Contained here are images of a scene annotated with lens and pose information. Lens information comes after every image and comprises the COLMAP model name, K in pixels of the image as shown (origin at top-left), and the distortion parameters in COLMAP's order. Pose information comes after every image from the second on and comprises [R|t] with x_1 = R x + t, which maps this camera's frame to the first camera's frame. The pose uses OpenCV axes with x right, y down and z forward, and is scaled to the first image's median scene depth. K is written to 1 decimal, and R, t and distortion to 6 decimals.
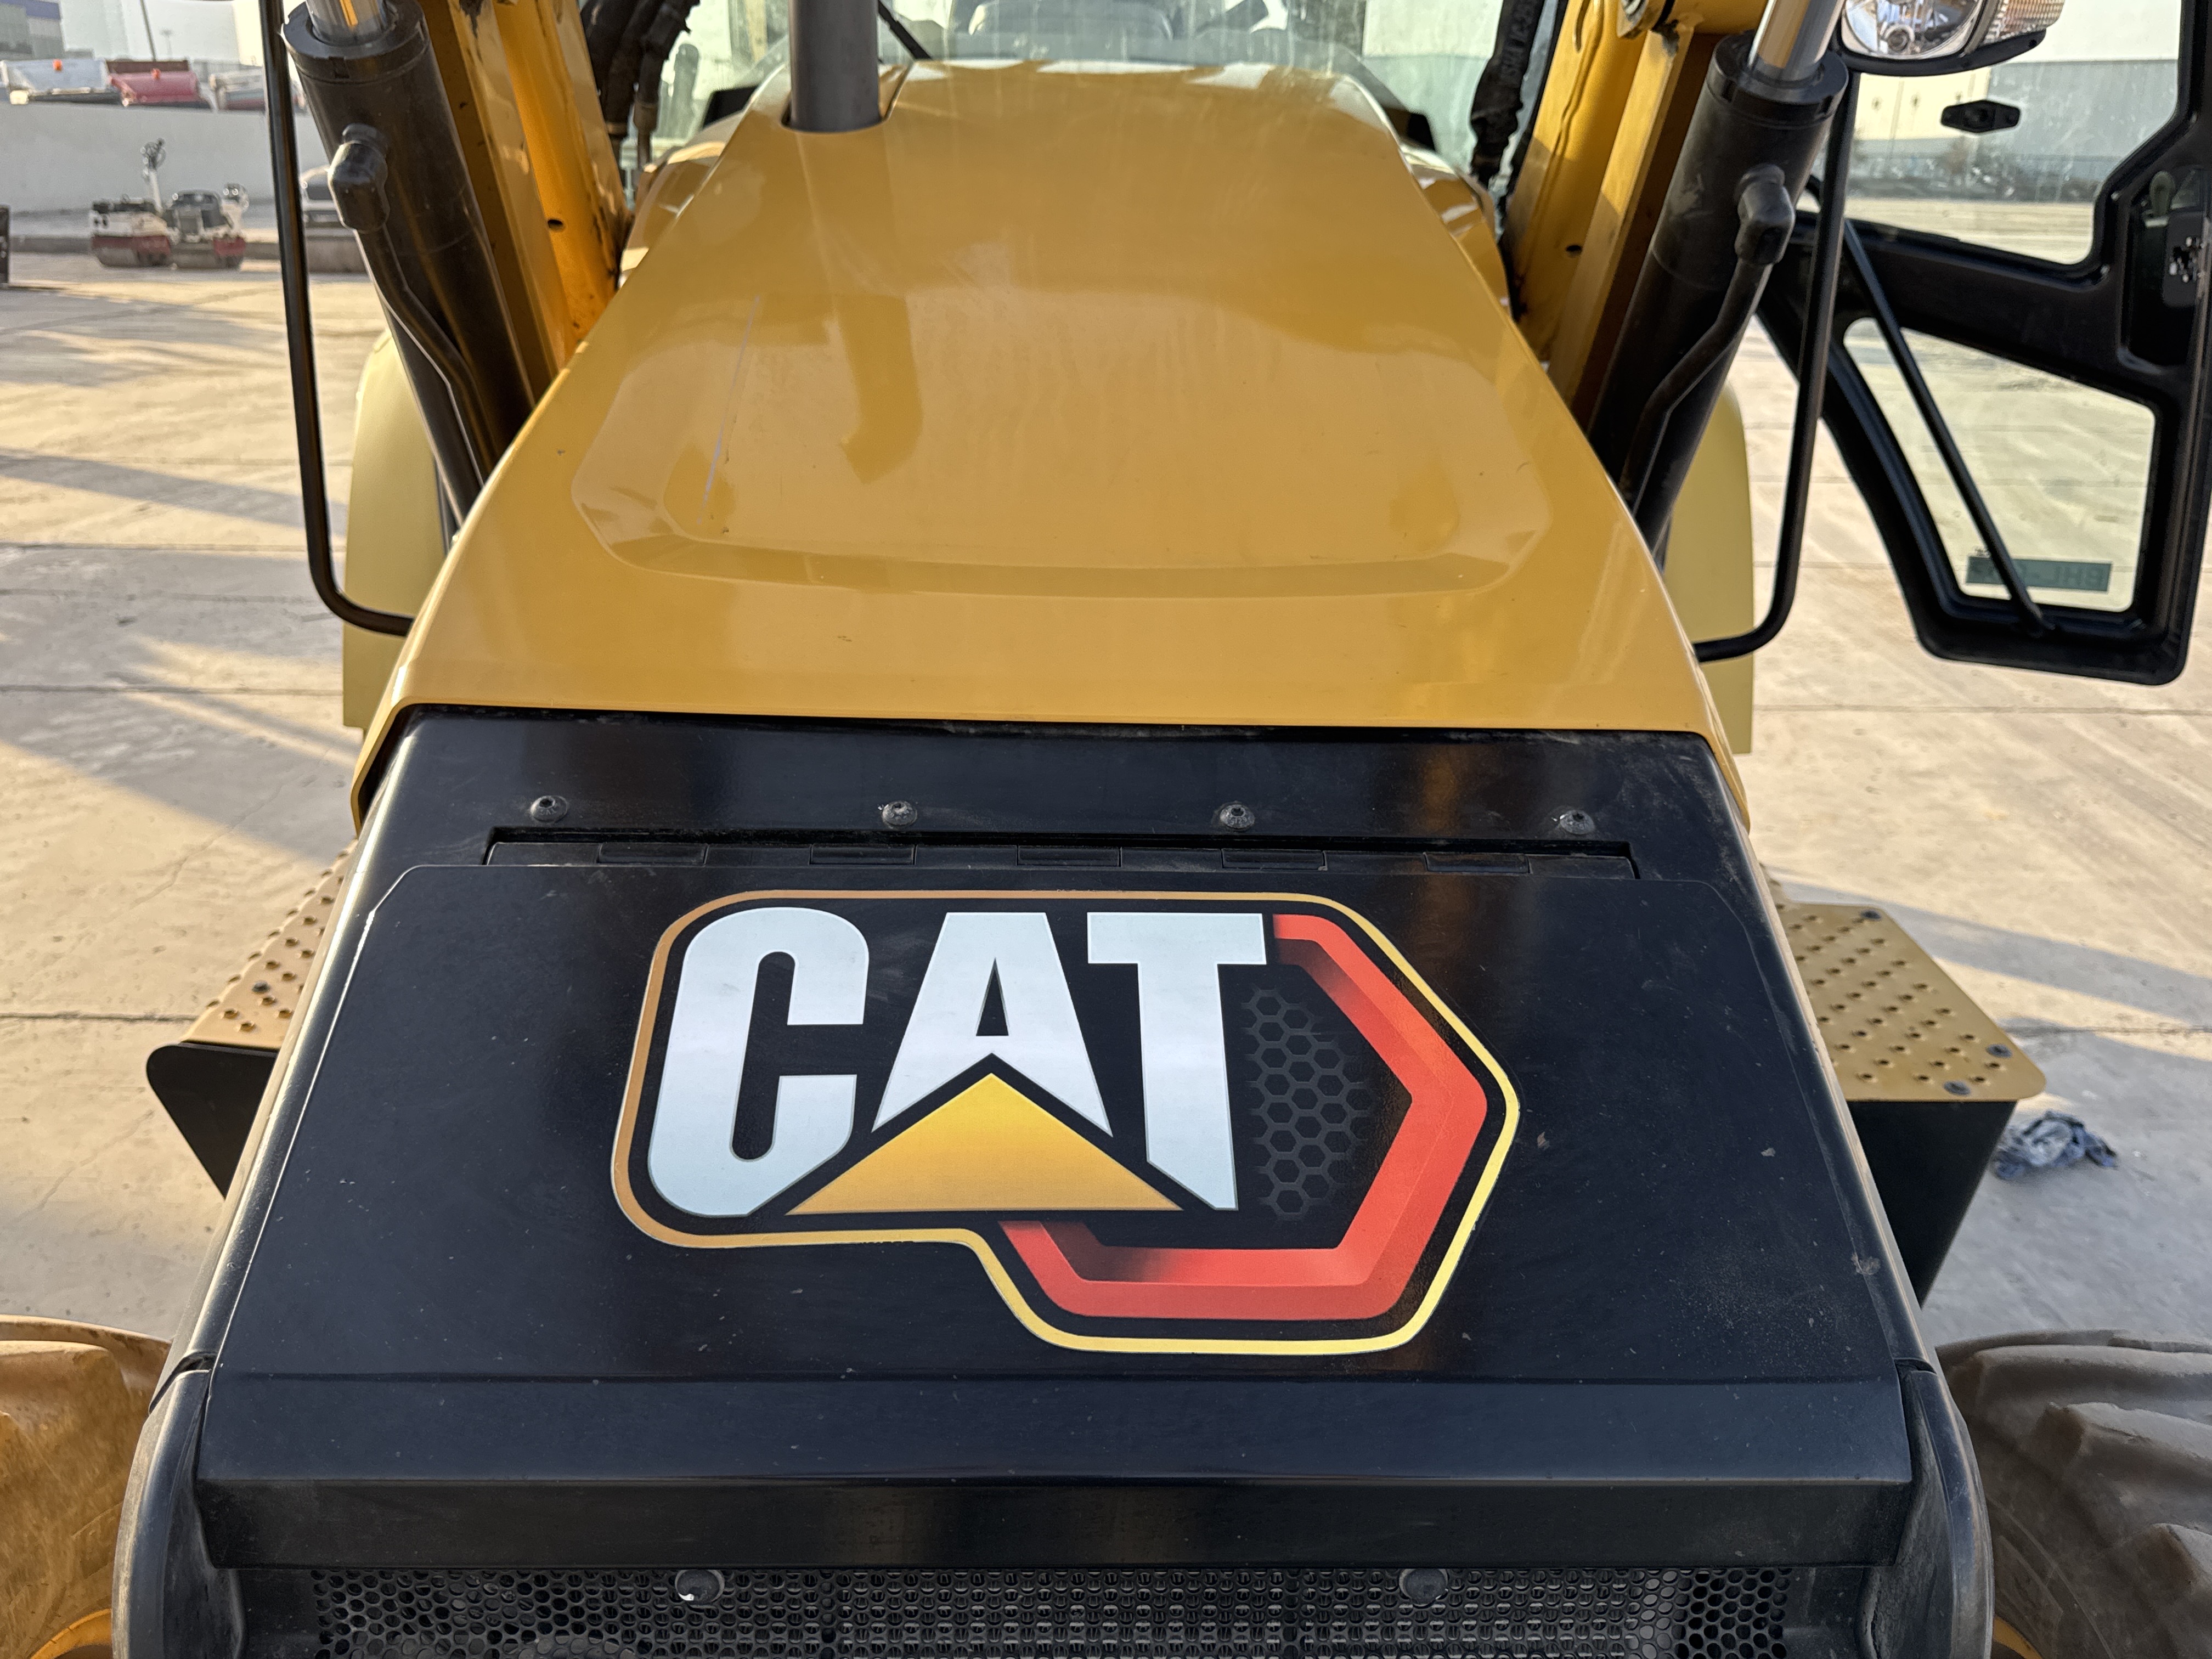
lens RADIAL K [[1735.3, 0, 1107.4], [0, 1735.3, 790.2], [0, 0, 1]] dist [0.068986, -0.083424]
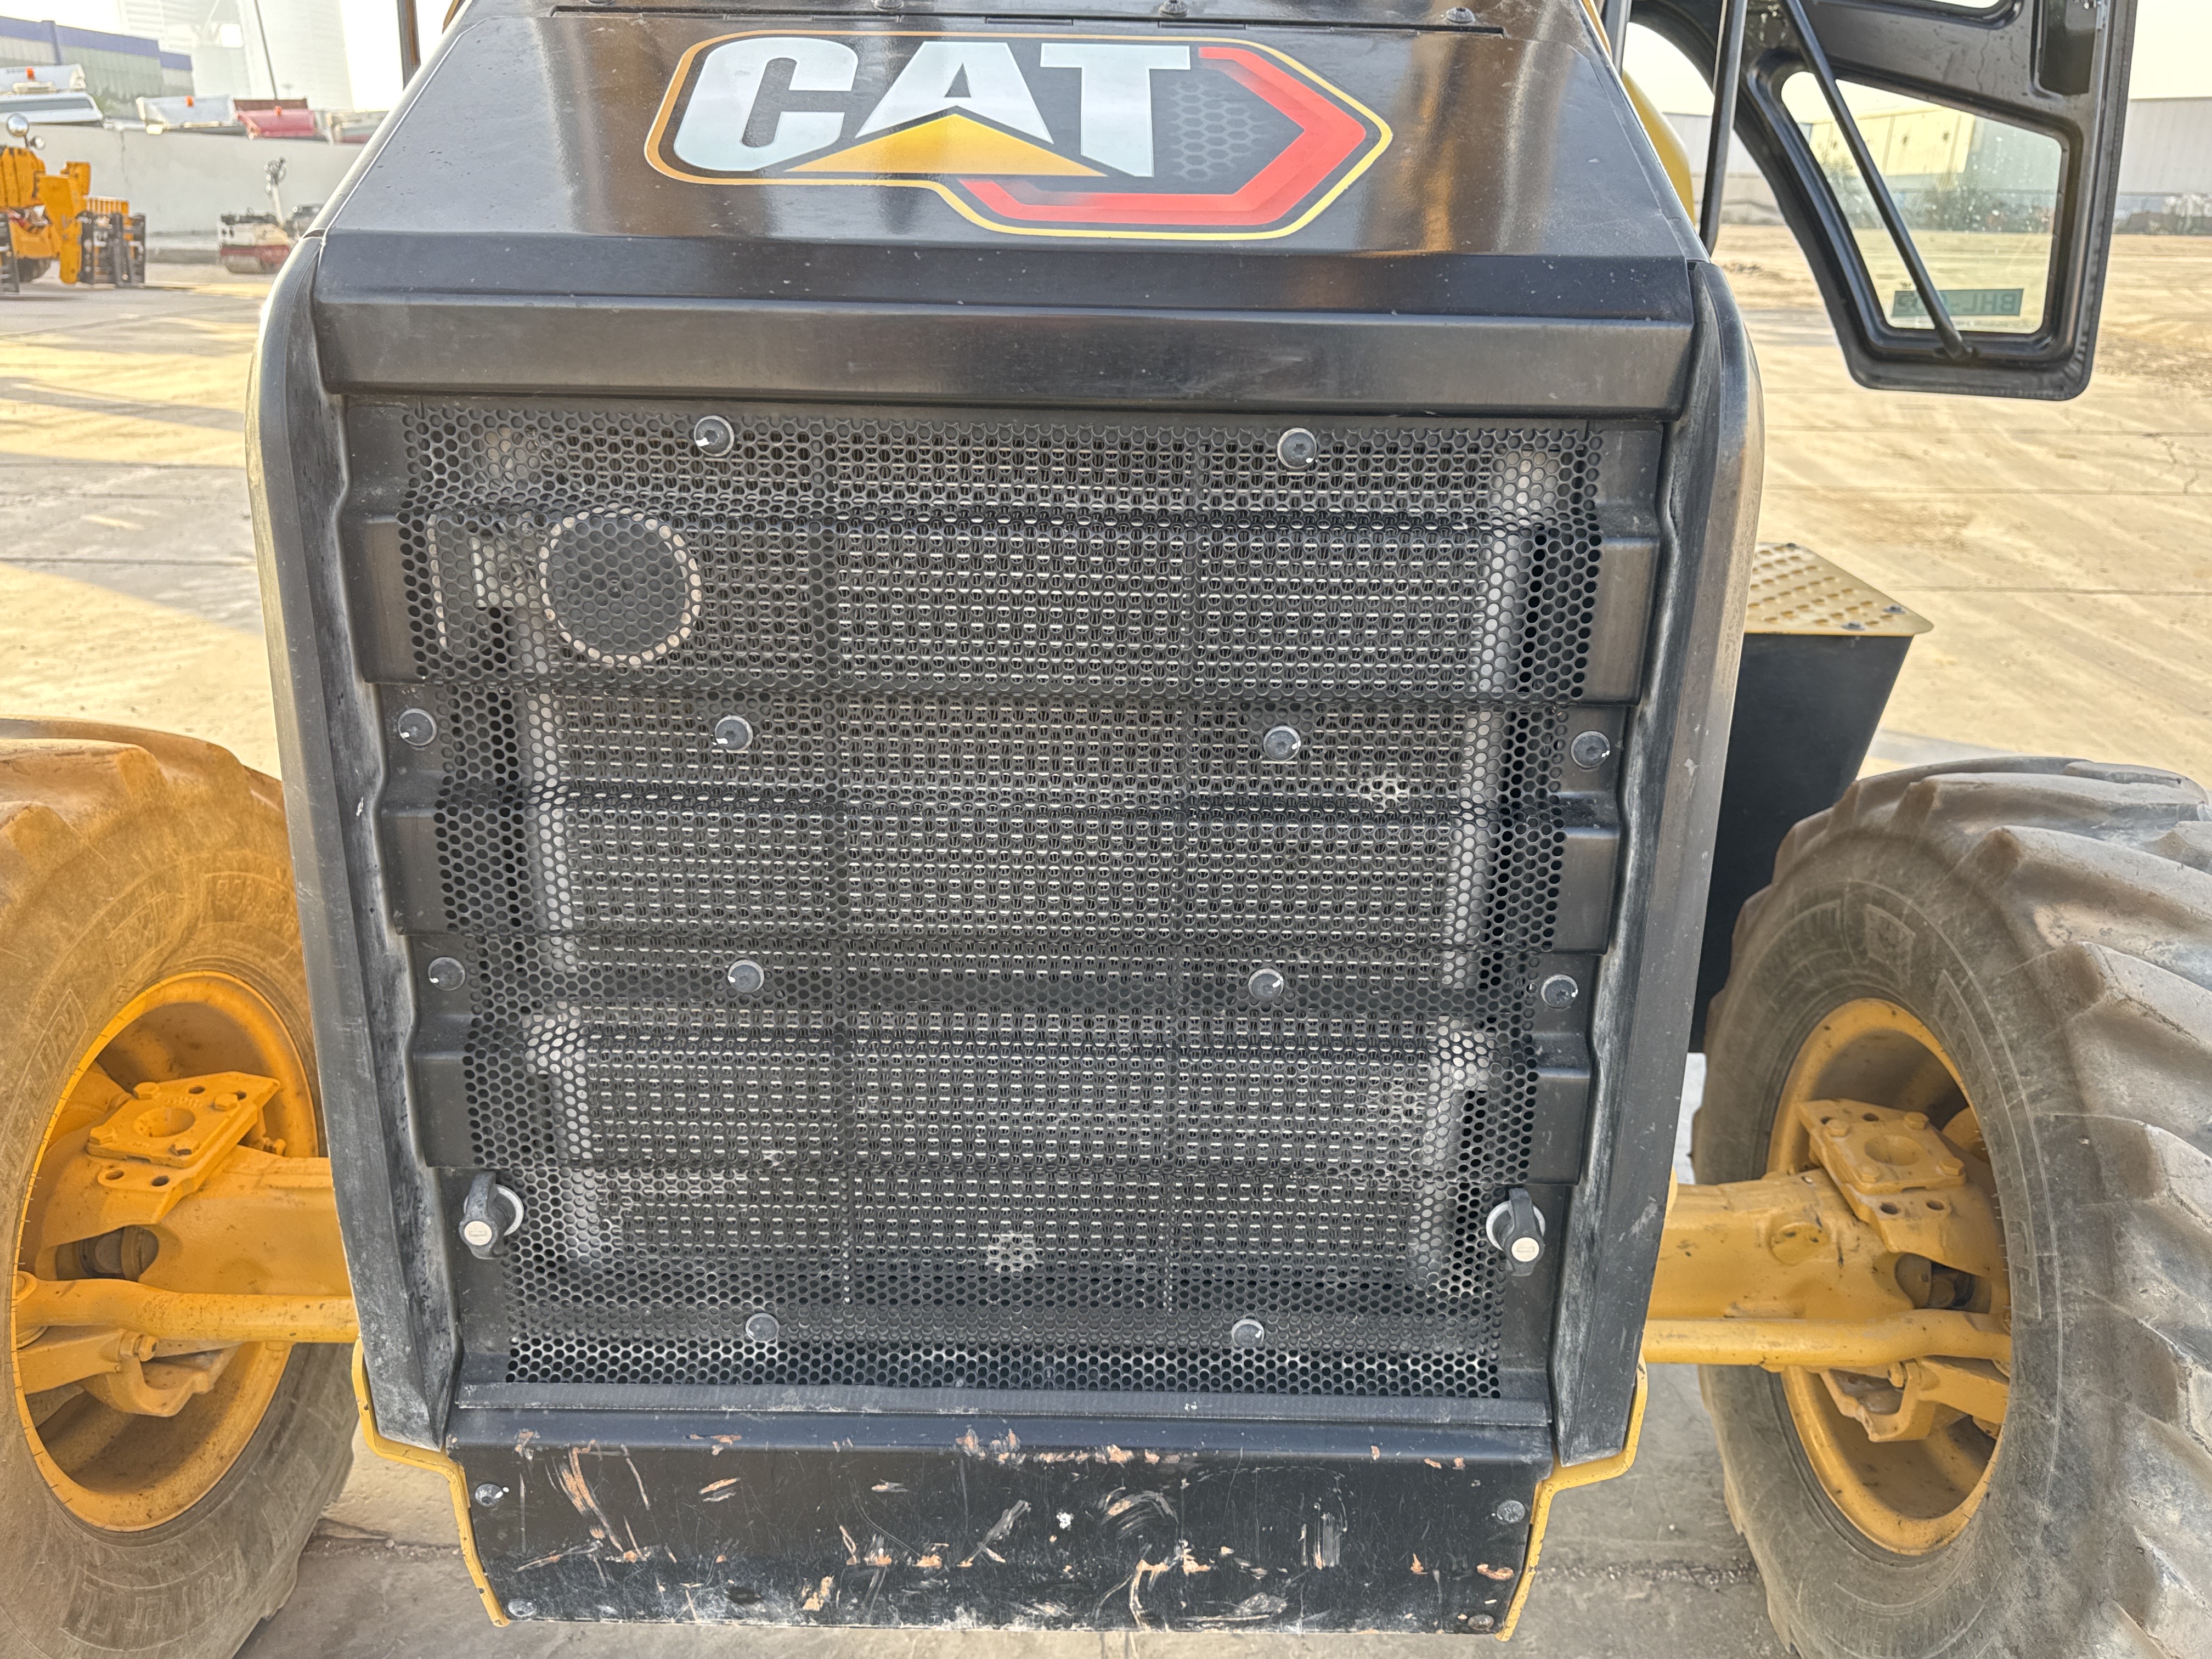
lens RADIAL K [[1613.8, 0, 1106.0], [0, 1613.8, 829.5], [0, 0, 1]] dist [0.063703, -0.072690]
pose [[0.999655, 0.007067, -0.025302, 0.023660], [-0.006998, 0.999972, 0.002824, 0.222758], [0.025322, -0.002646, 0.999676, -0.043977]]
